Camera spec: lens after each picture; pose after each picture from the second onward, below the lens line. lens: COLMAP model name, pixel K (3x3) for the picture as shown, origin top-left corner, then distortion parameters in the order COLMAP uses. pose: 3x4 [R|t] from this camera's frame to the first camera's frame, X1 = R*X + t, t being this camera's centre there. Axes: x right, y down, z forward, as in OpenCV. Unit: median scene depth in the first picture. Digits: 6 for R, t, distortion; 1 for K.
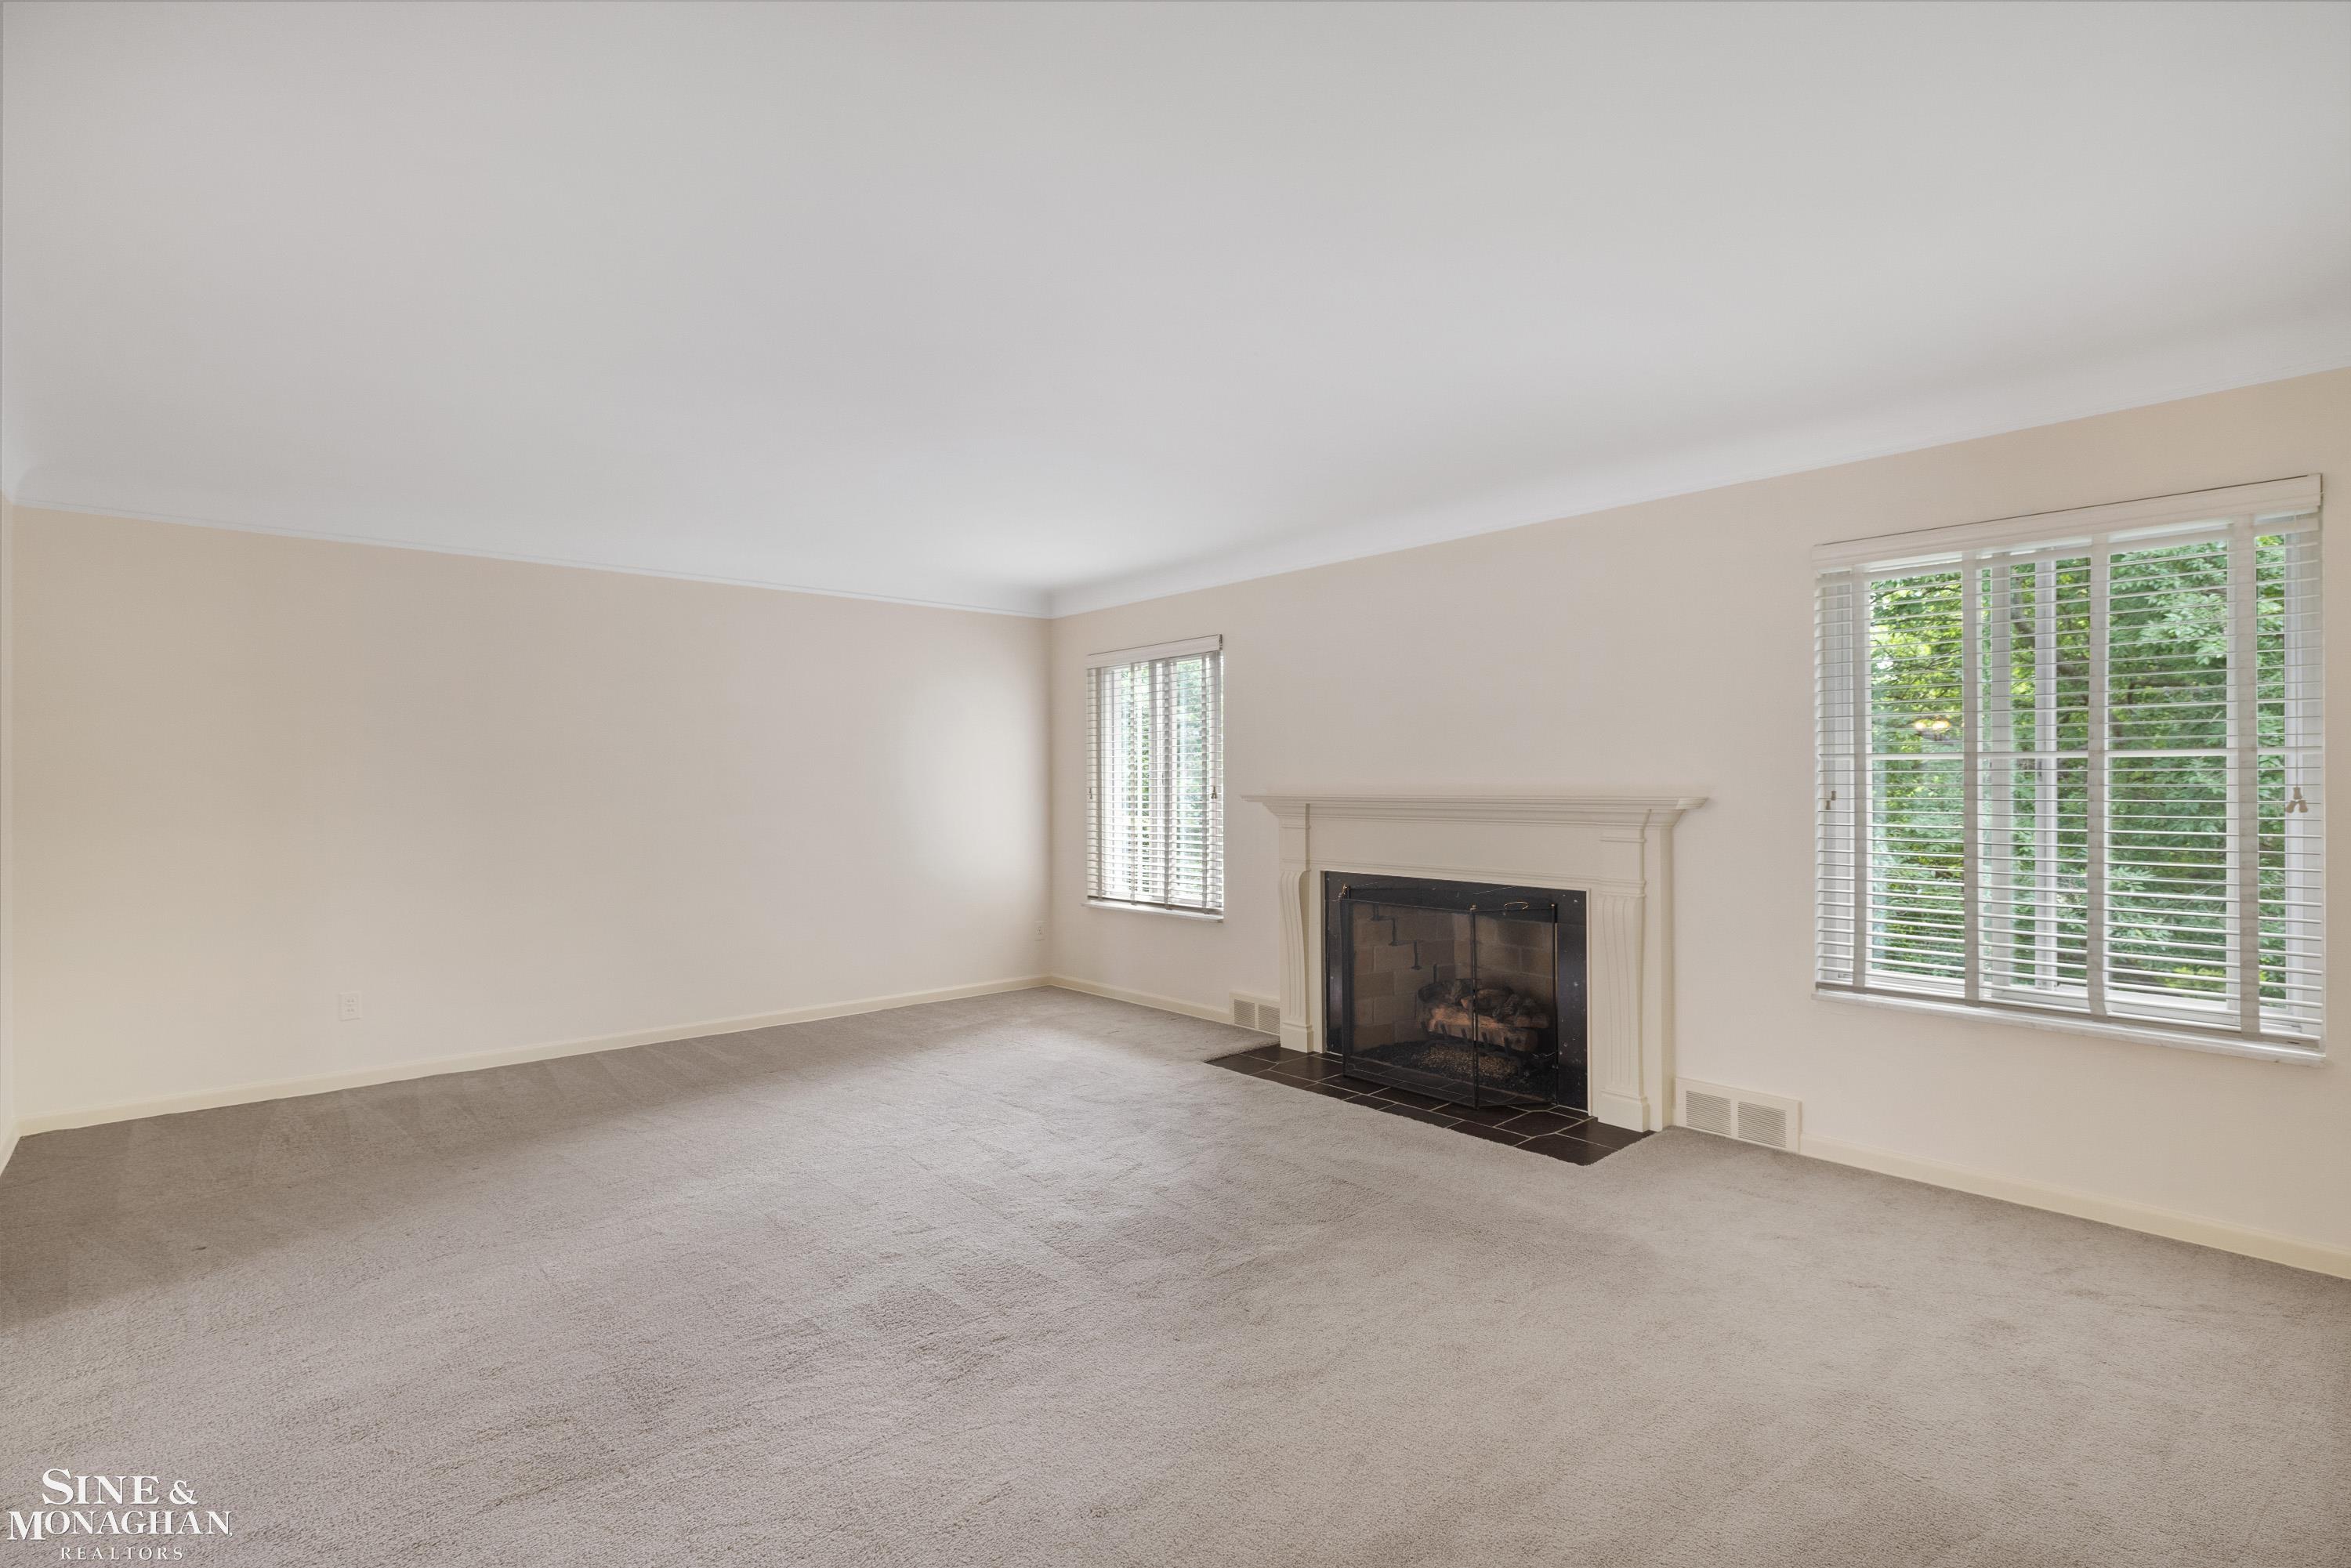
lens RADIAL K [[1123.8, 0, 1169.9], [0, 1123.8, 778.0], [0, 0, 1]] dist [-0.016493, 0.000336]
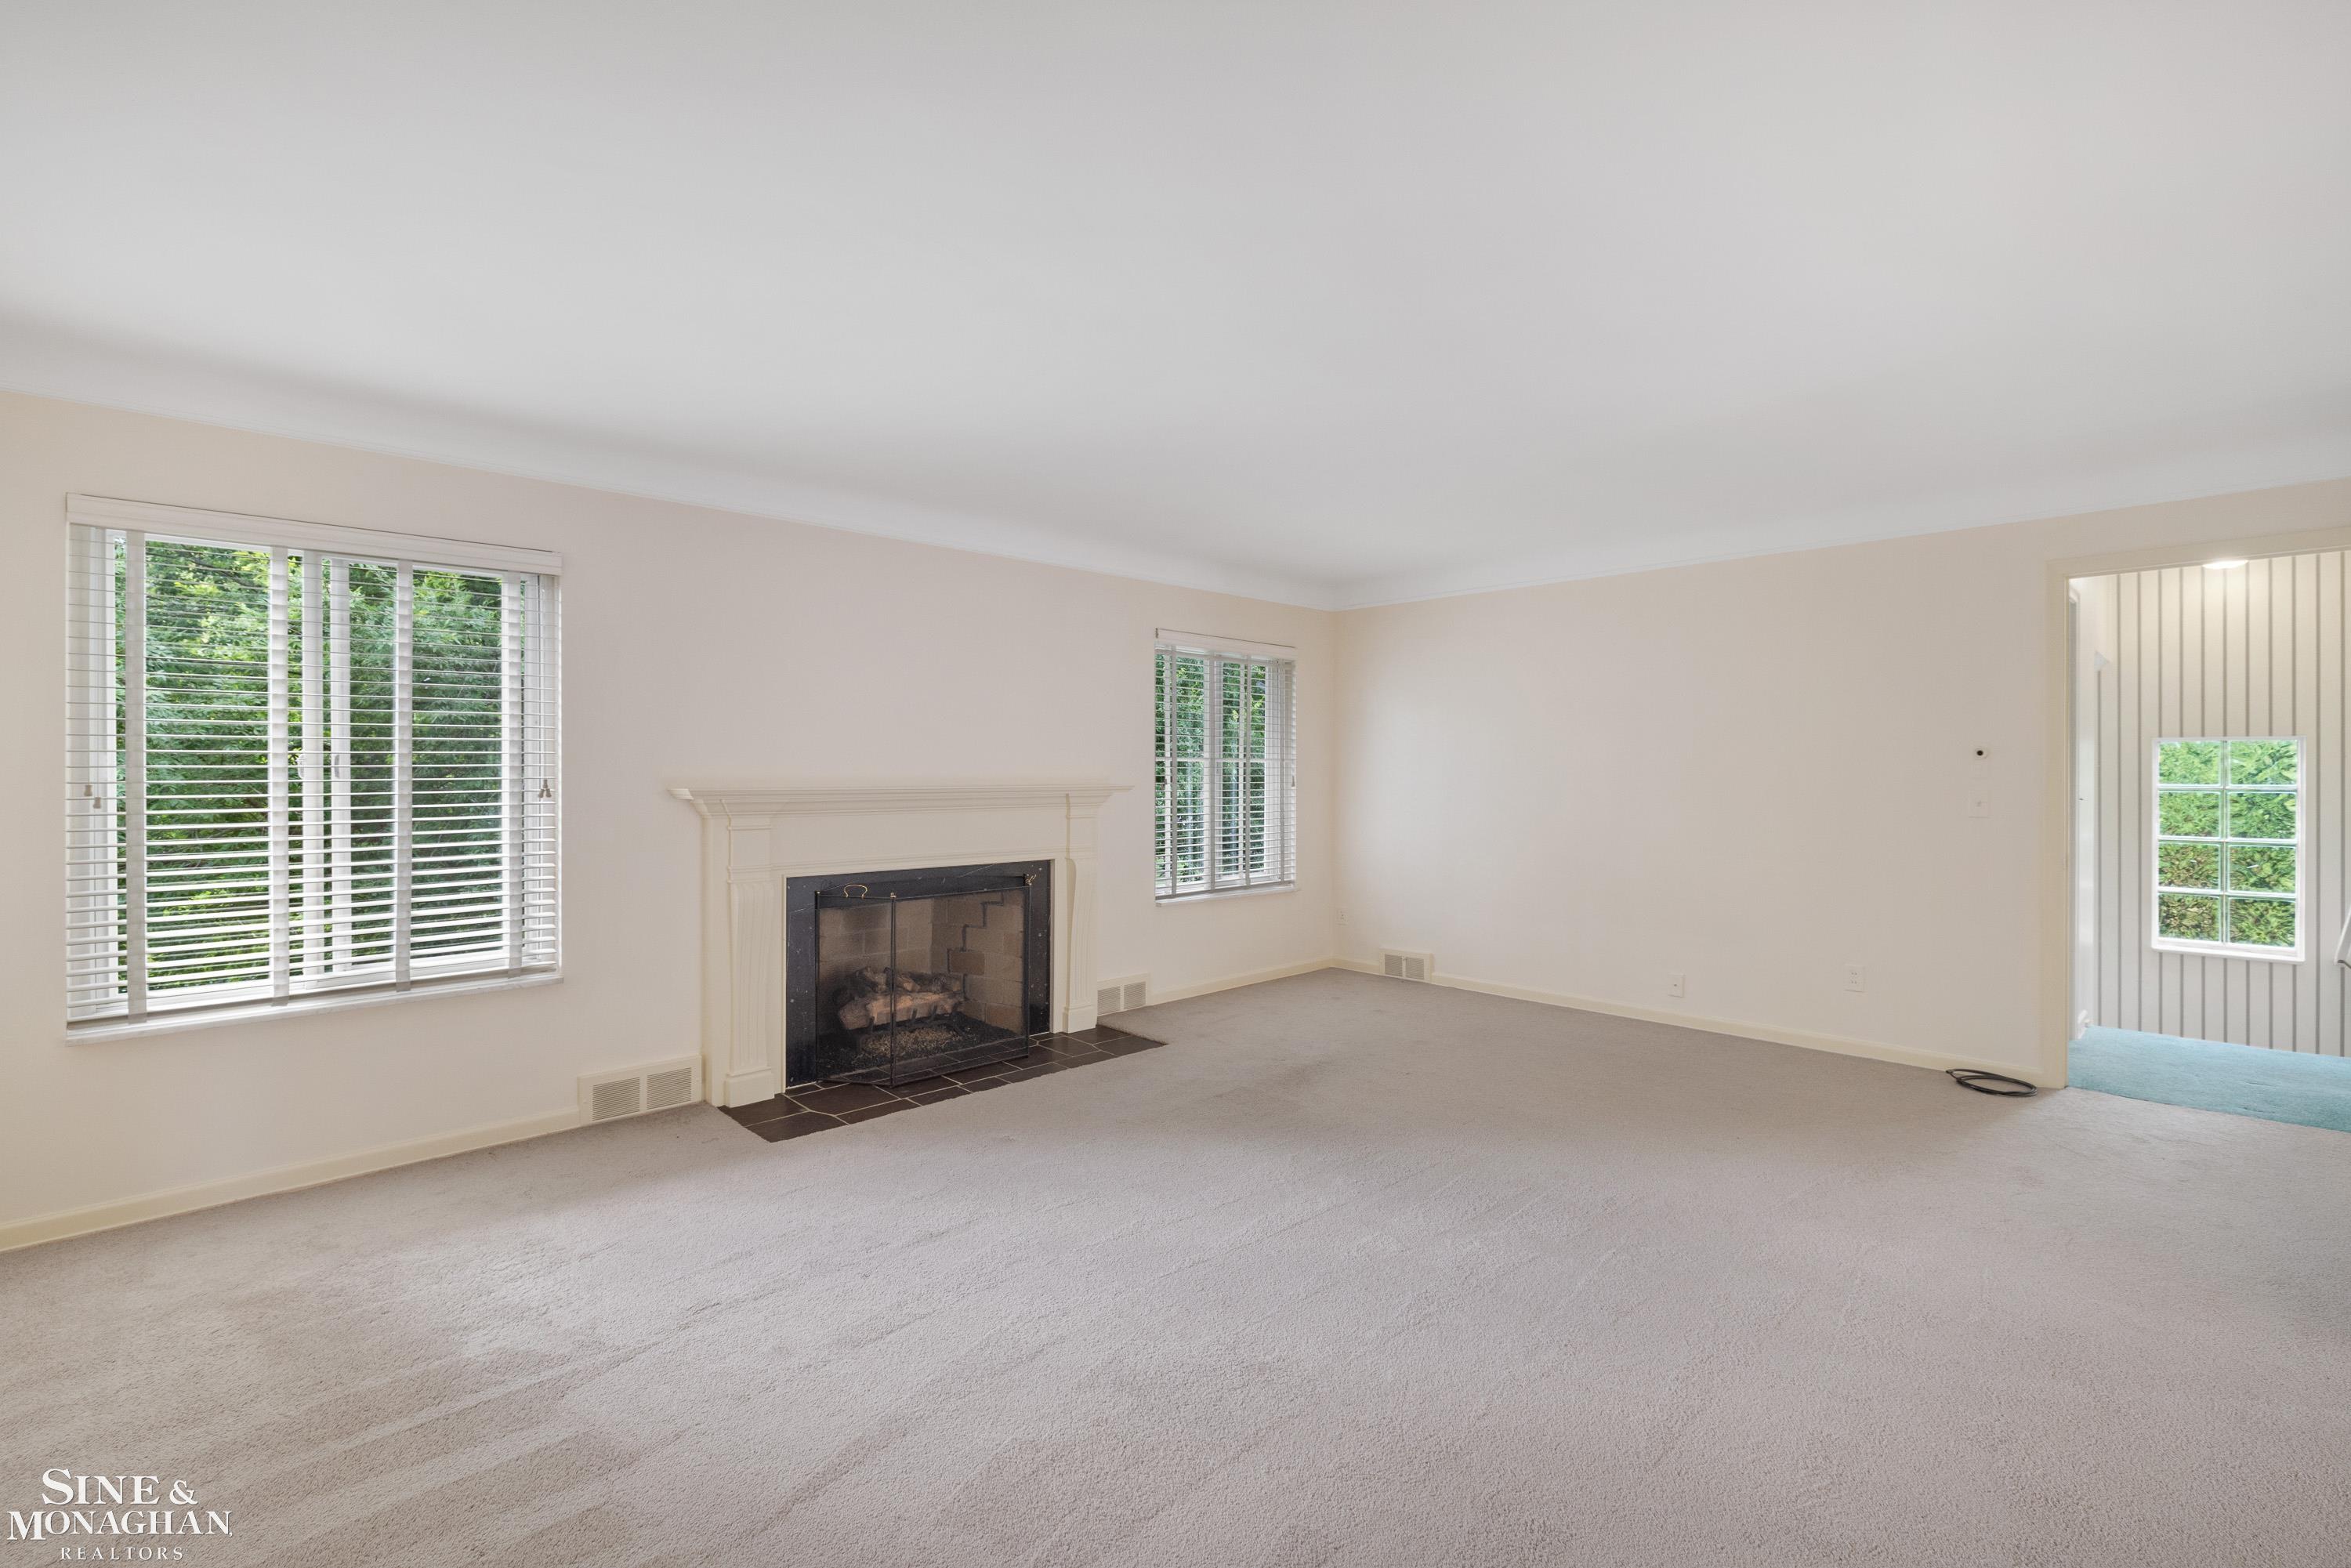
lens RADIAL K [[1024.2, 0, 1169.4], [0, 1024.2, 781.7], [0, 0, 1]] dist [-0.004508, -0.000426]
pose [[-0.040633, -0.004277, 0.999165, -0.687320], [-0.002383, 0.999988, 0.004184, 0.006730], [-0.999171, -0.002211, -0.040643, 0.784664]]
